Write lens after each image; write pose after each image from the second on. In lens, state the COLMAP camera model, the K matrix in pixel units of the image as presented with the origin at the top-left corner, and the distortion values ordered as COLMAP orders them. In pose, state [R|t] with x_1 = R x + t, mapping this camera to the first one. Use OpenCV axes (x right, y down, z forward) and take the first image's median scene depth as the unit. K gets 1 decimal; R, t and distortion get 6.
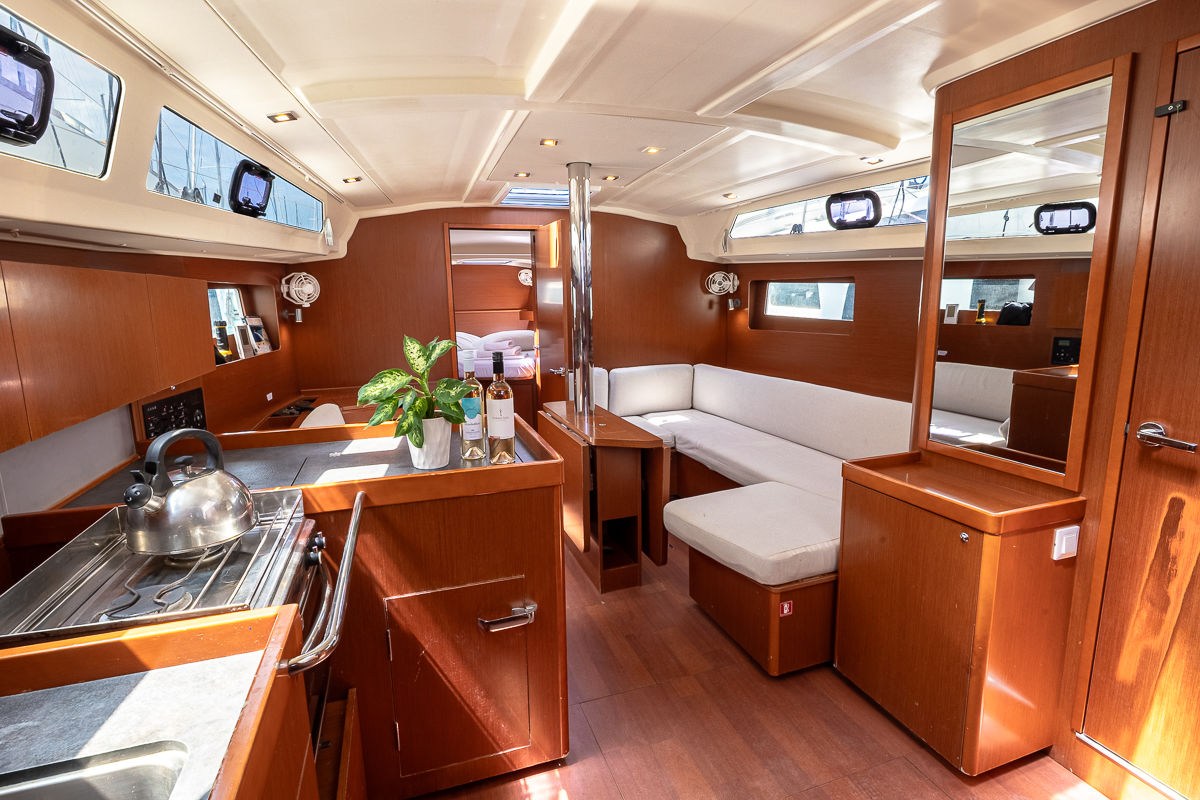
lens RADIAL K [[585.1, 0, 600.0], [0, 585.1, 400.0], [0, 0, 1]] dist [-0.003661, -0.001232]
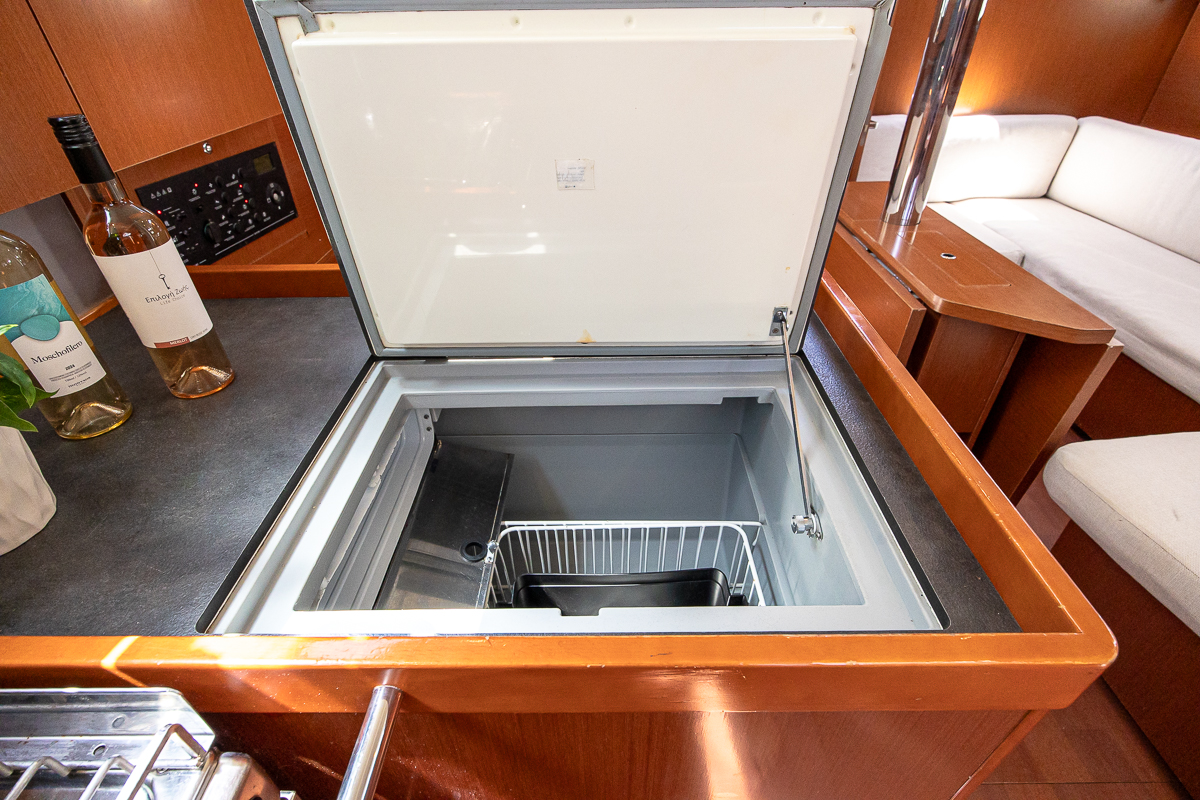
lens RADIAL K [[558.1, 0, 600.0], [0, 558.1, 400.0], [0, 0, 1]] dist [-0.001035, 0.000058]
pose [[0.942270, 0.193509, -0.273279, -0.137942], [-0.053990, 0.893234, 0.446339, -0.053888], [0.330473, -0.405818, 0.852115, 0.459775]]
